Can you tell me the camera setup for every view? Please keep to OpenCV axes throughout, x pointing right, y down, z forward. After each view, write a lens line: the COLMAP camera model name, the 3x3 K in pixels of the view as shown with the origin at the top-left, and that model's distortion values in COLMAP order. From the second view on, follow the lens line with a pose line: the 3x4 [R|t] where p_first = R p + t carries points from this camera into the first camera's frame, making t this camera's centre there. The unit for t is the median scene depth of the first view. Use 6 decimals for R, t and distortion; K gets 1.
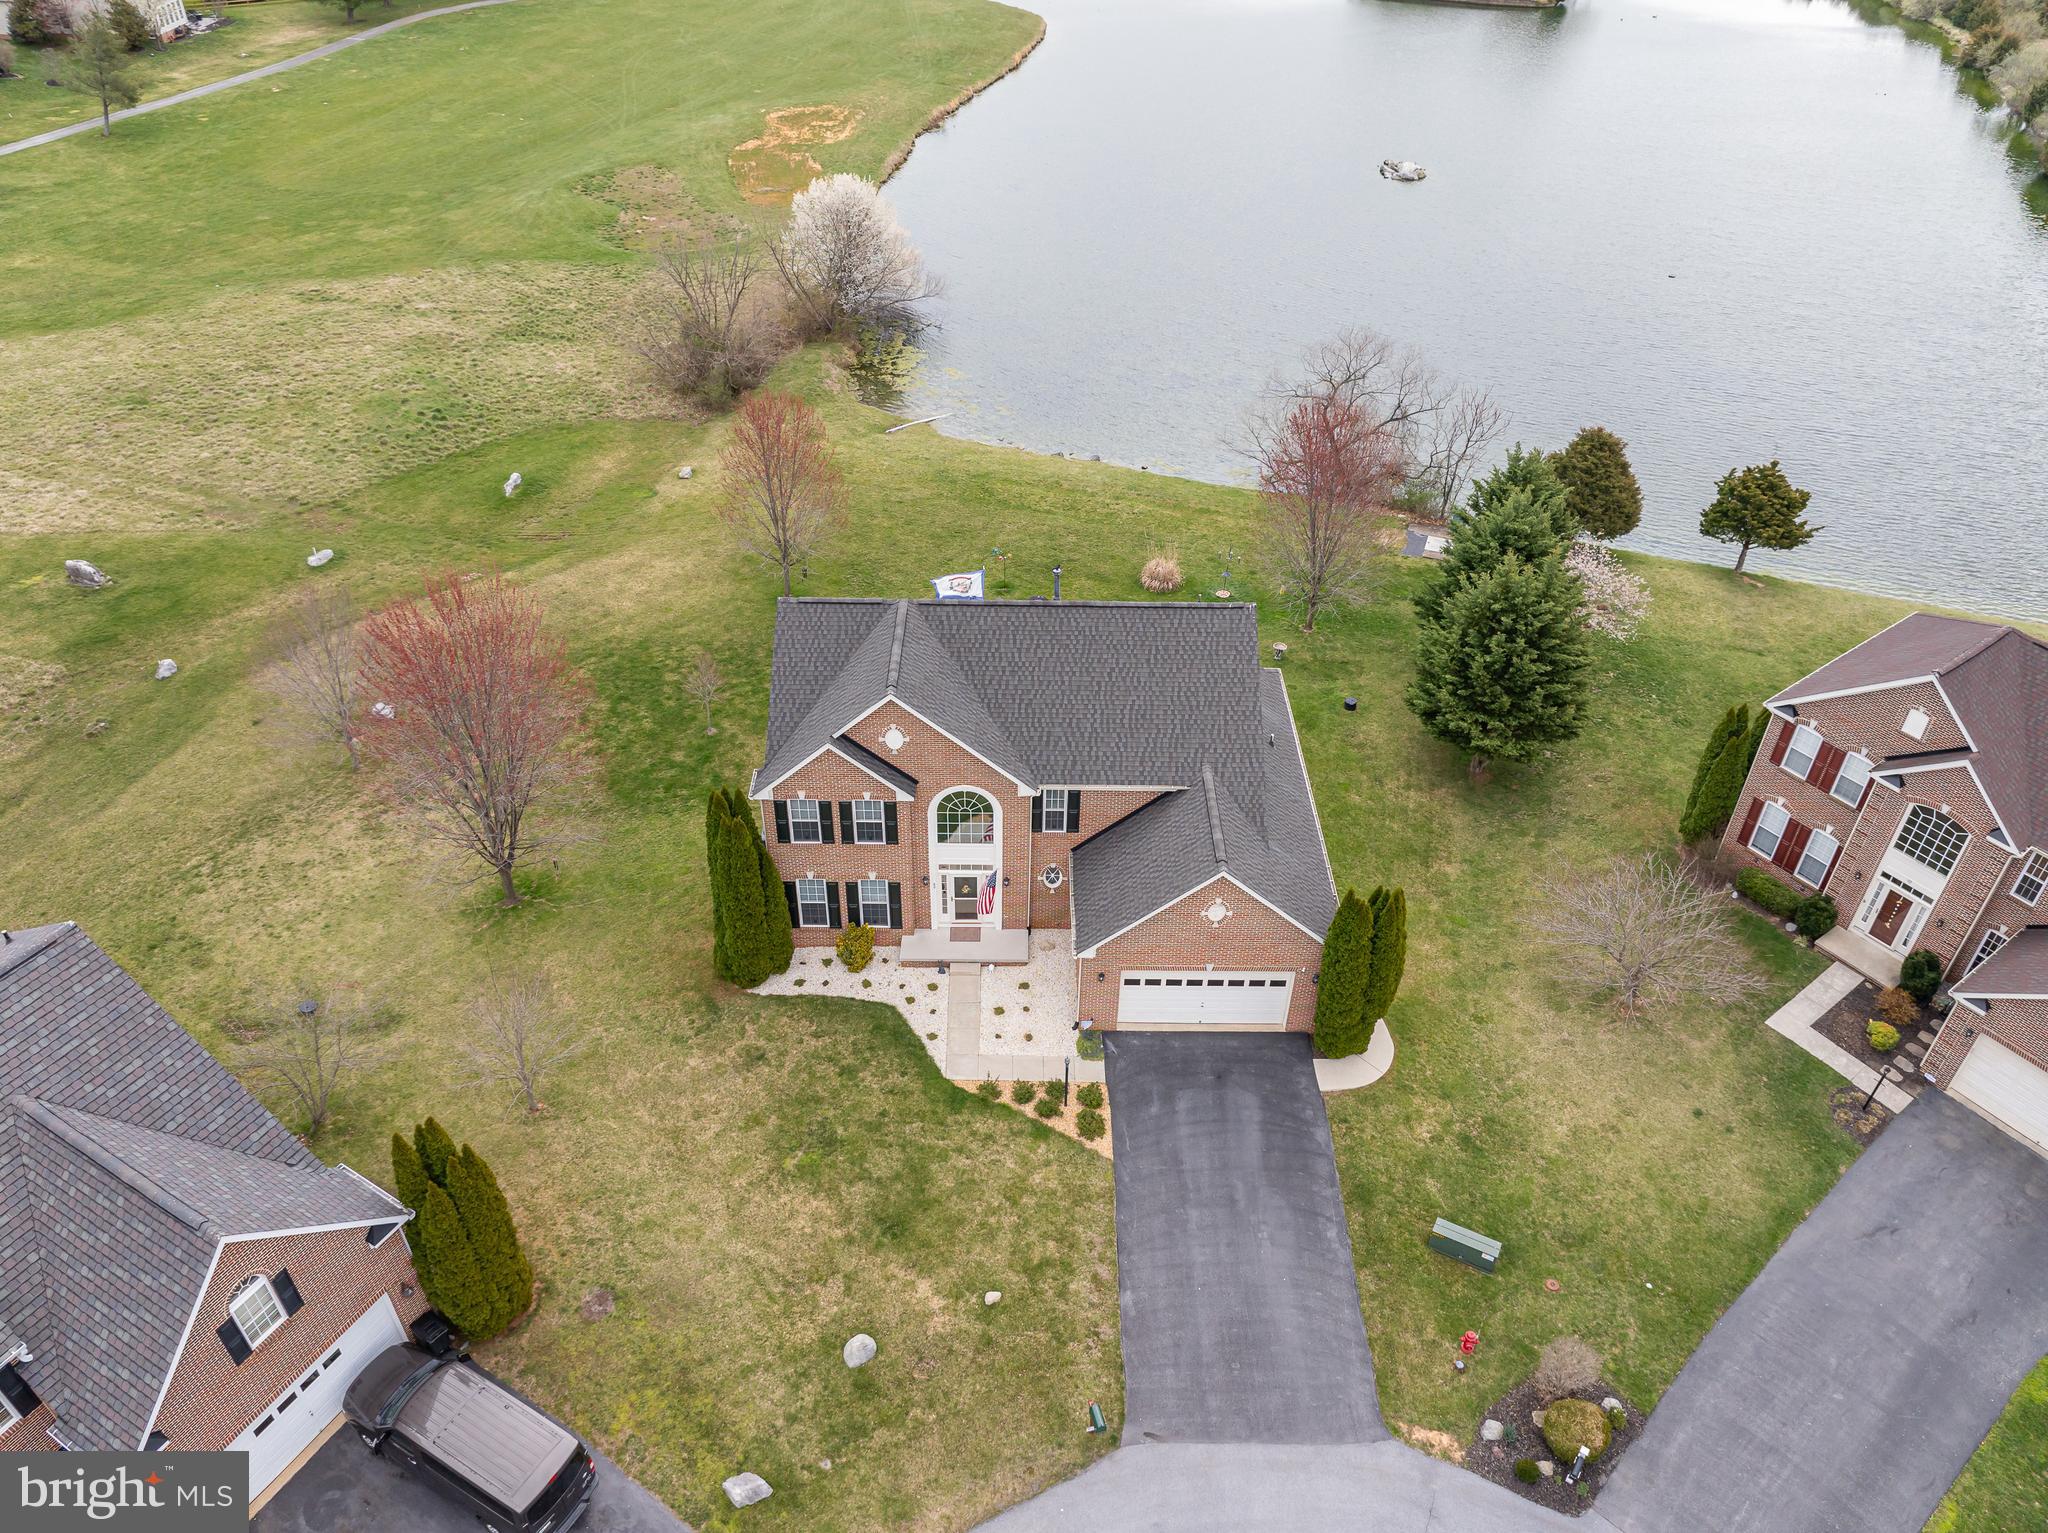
lens RADIAL K [[1455.0, 0, 1020.2], [0, 1455.0, 764.0], [0, 0, 1]] dist [-0.064726, 0.032068]
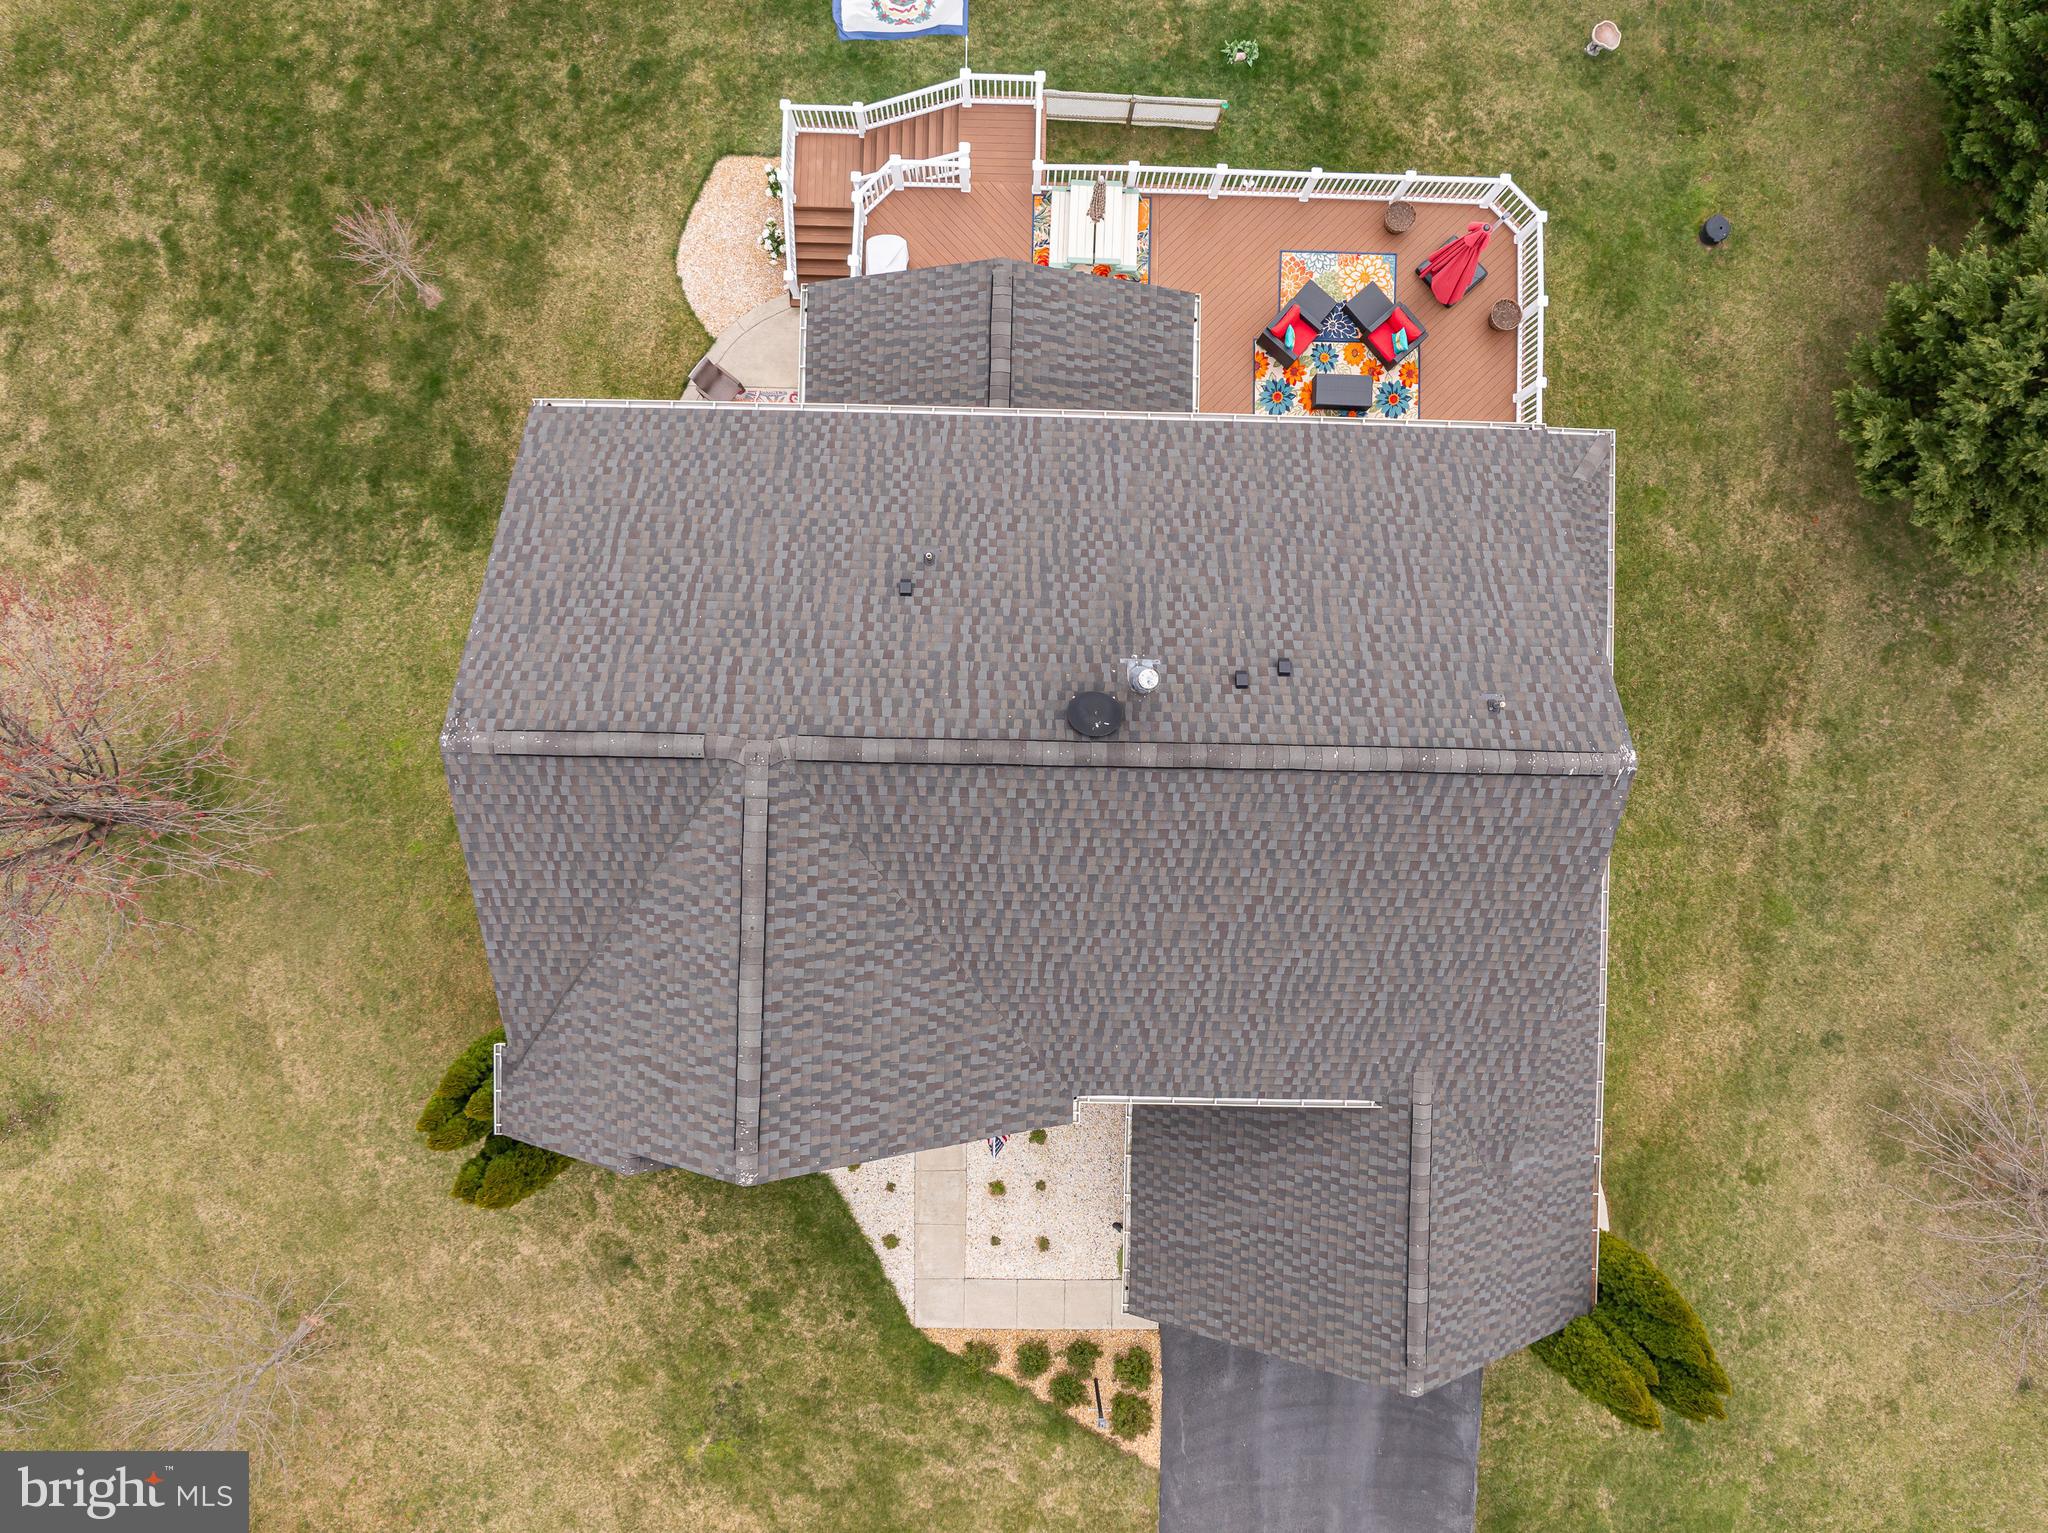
lens RADIAL K [[1455.0, 0, 1020.5], [0, 1455.0, 763.3], [0, 0, 1]] dist [-0.064726, 0.032068]
pose [[0.999845, 0.017286, 0.003452, -0.010189], [-0.013270, 0.609197, 0.792908, -0.452812], [0.011603, -0.792831, 0.609331, 0.805246]]
